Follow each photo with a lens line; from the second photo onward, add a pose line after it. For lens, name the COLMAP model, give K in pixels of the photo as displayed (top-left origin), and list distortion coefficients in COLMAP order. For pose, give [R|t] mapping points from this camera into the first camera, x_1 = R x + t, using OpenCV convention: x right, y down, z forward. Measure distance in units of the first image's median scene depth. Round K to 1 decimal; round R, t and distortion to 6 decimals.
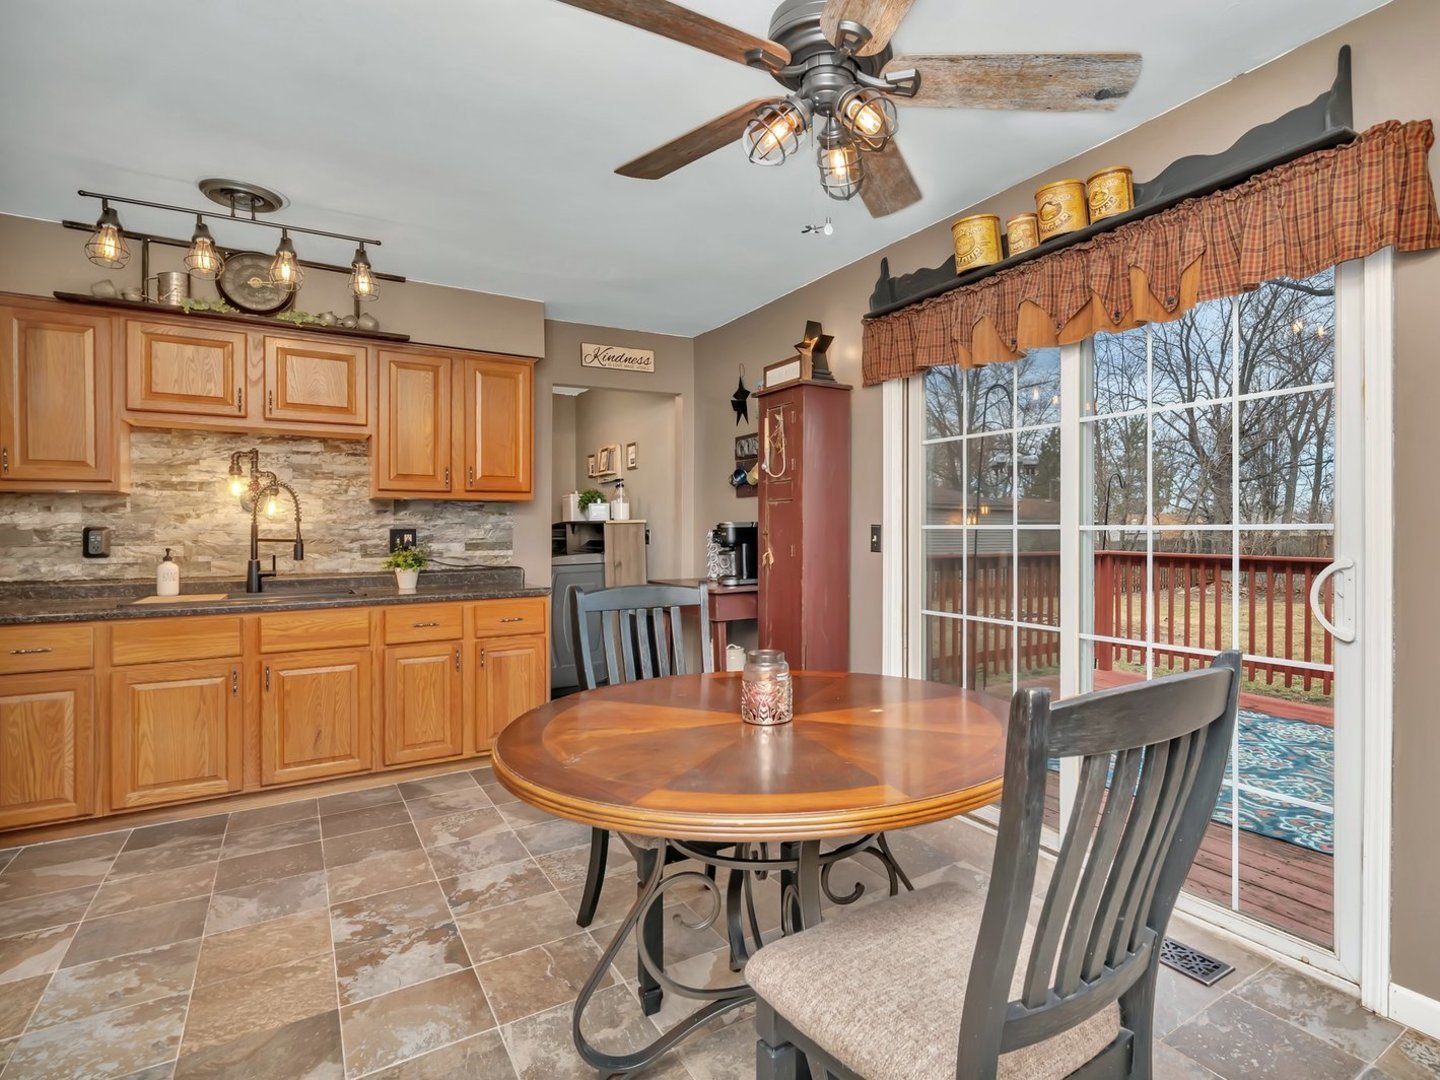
lens RADIAL K [[743.4, 0, 807.3], [0, 743.4, 529.4], [0, 0, 1]] dist [-0.000465, 0.000346]
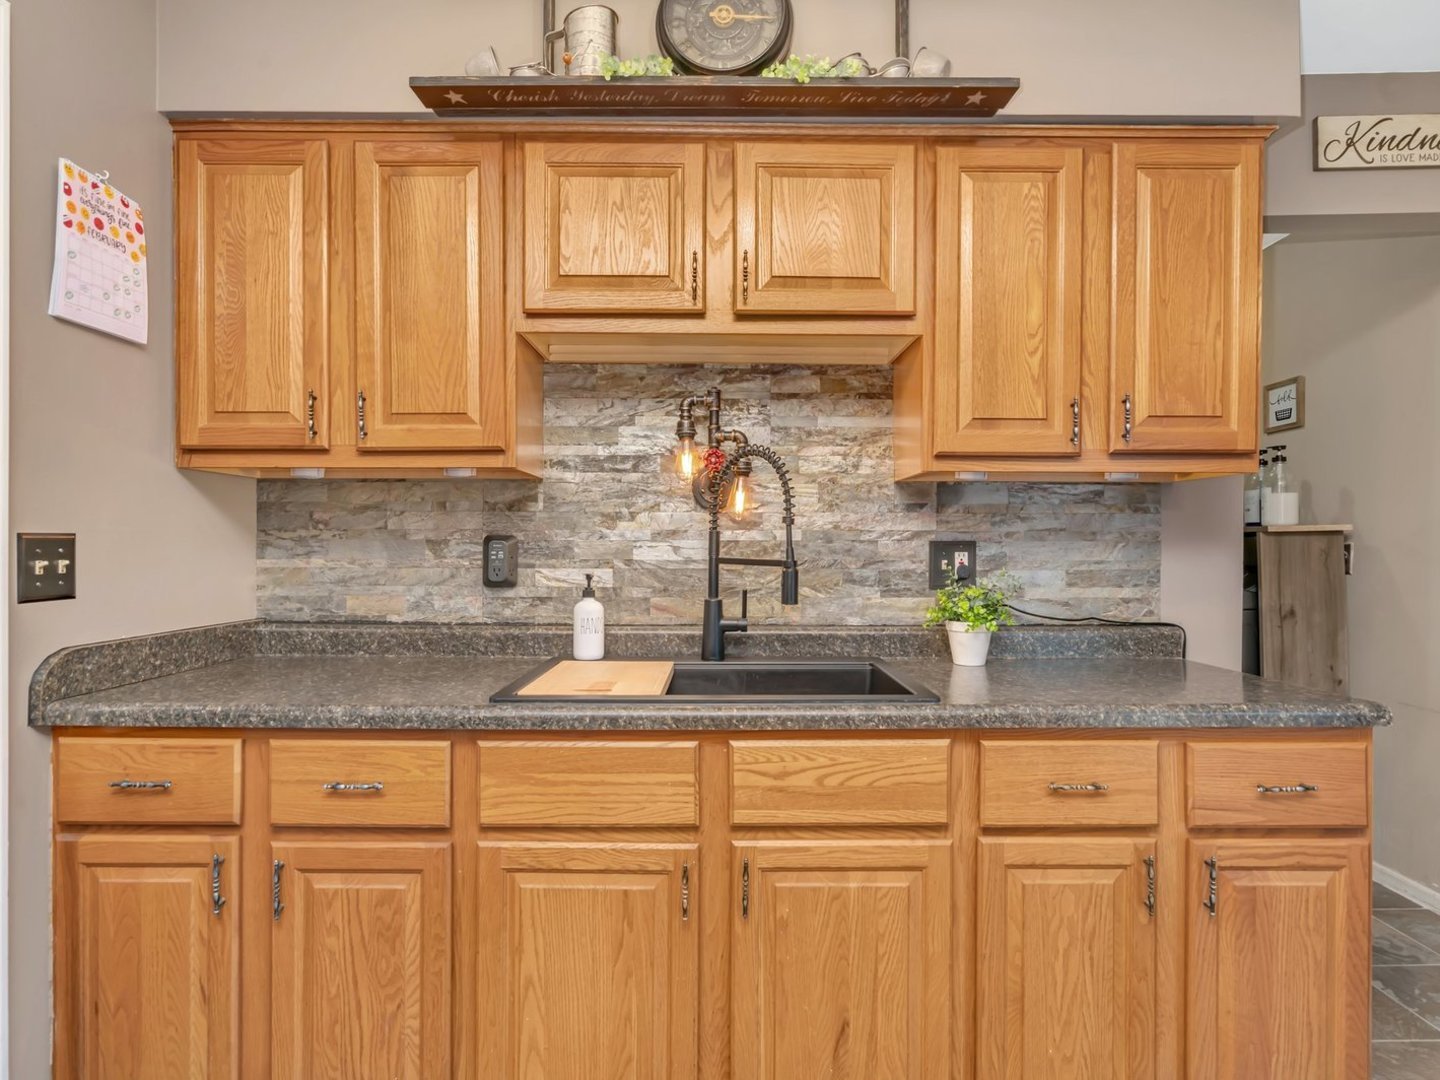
lens RADIAL K [[763.3, 0, 730.3], [0, 763.3, 547.8], [0, 0, 1]] dist [-0.004542, 0.002883]
pose [[0.830479, 0.008149, -0.556990, -0.447799], [-0.005182, 0.999963, 0.006903, 0.001570], [0.557026, -0.002846, 0.830490, 0.576231]]
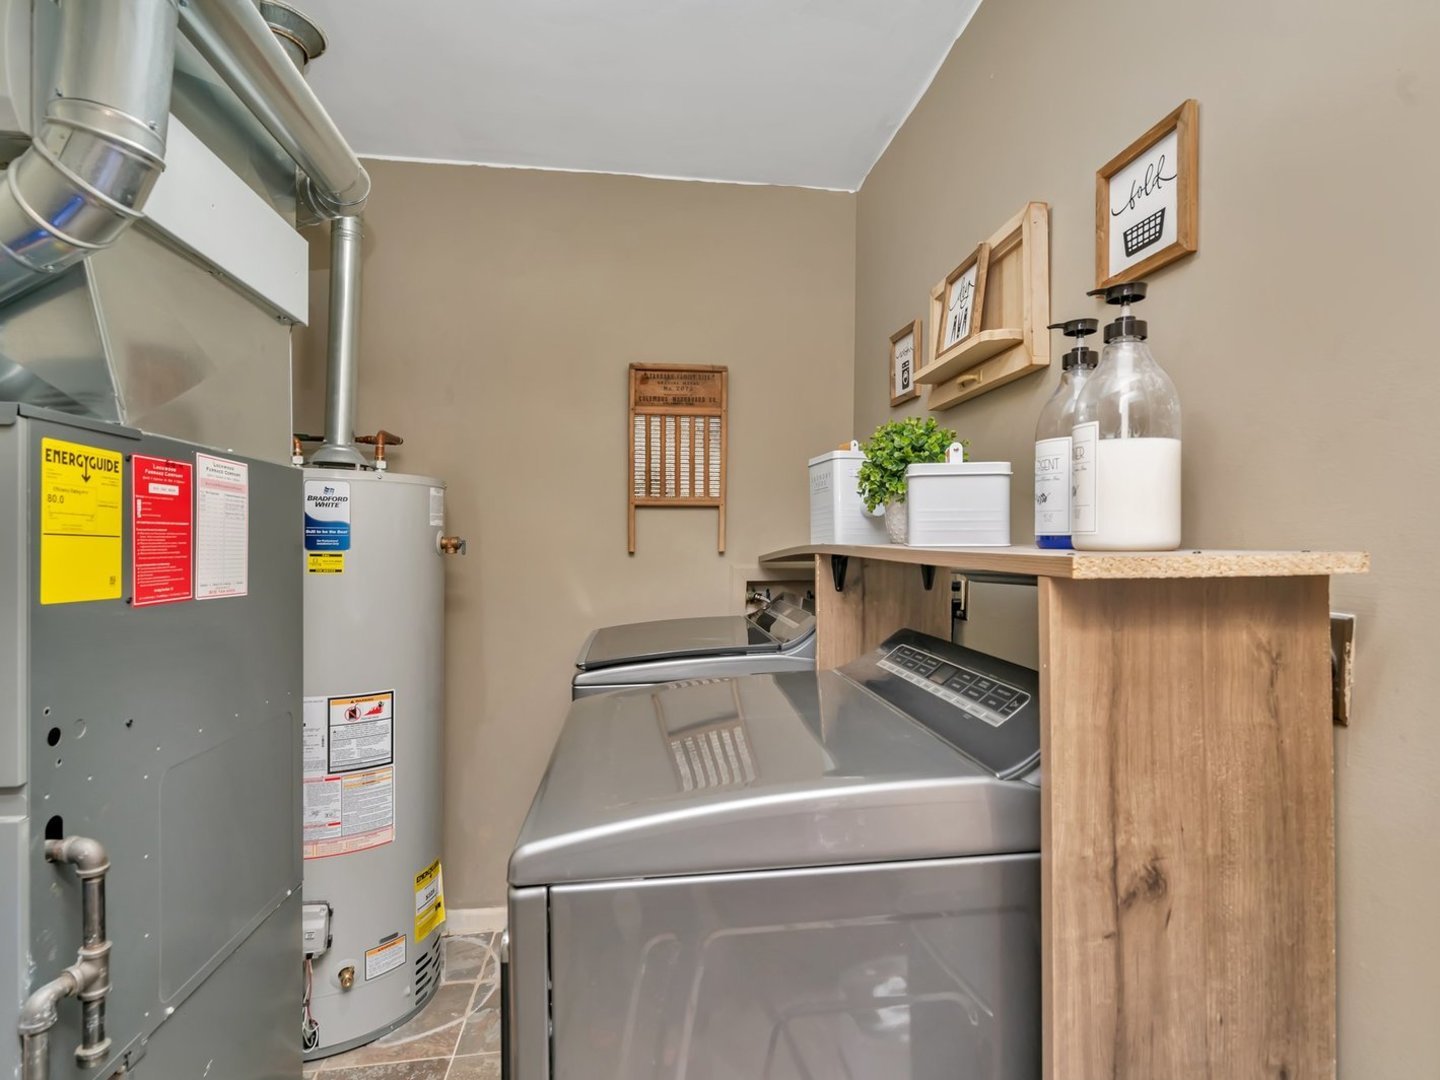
lens RADIAL K [[791.5, 0, 719.4], [0, 791.5, 551.7], [0, 0, 1]] dist [-0.016065, -0.000051]
pose [[0.889752, 0.018818, -0.456056, -0.412155], [-0.013355, 0.999795, 0.015197, -0.022680], [0.456249, -0.007431, 0.889821, 1.336315]]
